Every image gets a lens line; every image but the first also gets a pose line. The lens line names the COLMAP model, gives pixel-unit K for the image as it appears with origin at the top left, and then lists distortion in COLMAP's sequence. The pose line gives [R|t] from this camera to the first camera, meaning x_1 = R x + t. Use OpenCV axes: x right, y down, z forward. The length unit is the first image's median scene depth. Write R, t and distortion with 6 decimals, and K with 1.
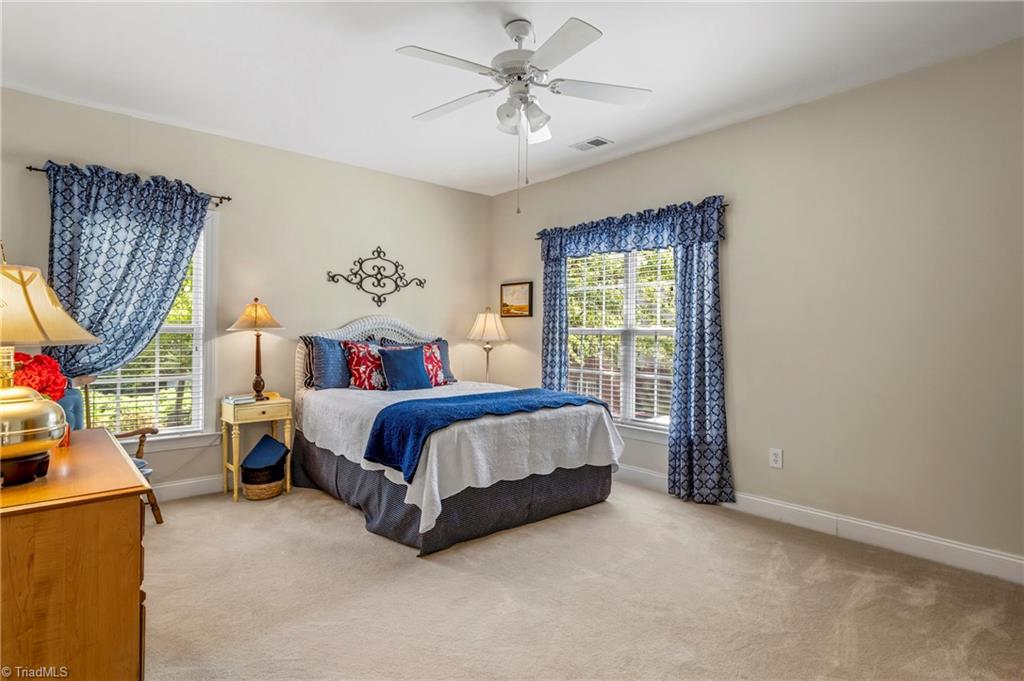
lens RADIAL K [[506.5, 0, 517.2], [0, 506.5, 333.5], [0, 0, 1]] dist [-0.001099, -0.001541]
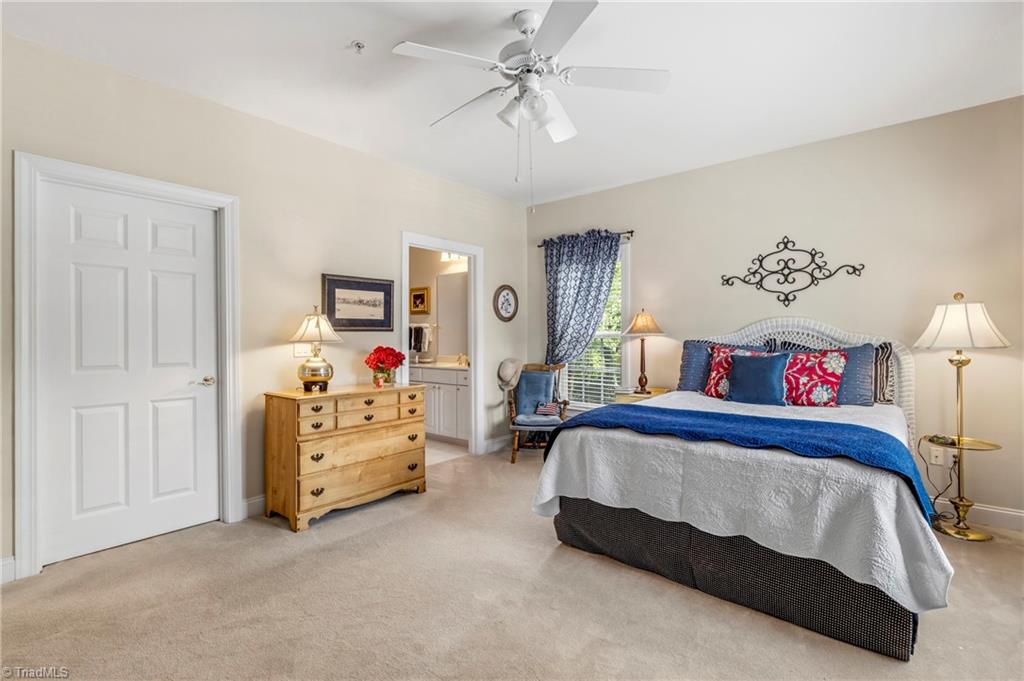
lens RADIAL K [[475.1, 0, 516.3], [0, 475.1, 342.3], [0, 0, 1]] dist [-0.002490, -0.001987]
pose [[0.165750, 0.005665, -0.986151, 0.459410], [0.001342, 0.999981, 0.005970, 0.002470], [0.986167, -0.002313, 0.165740, 0.426814]]
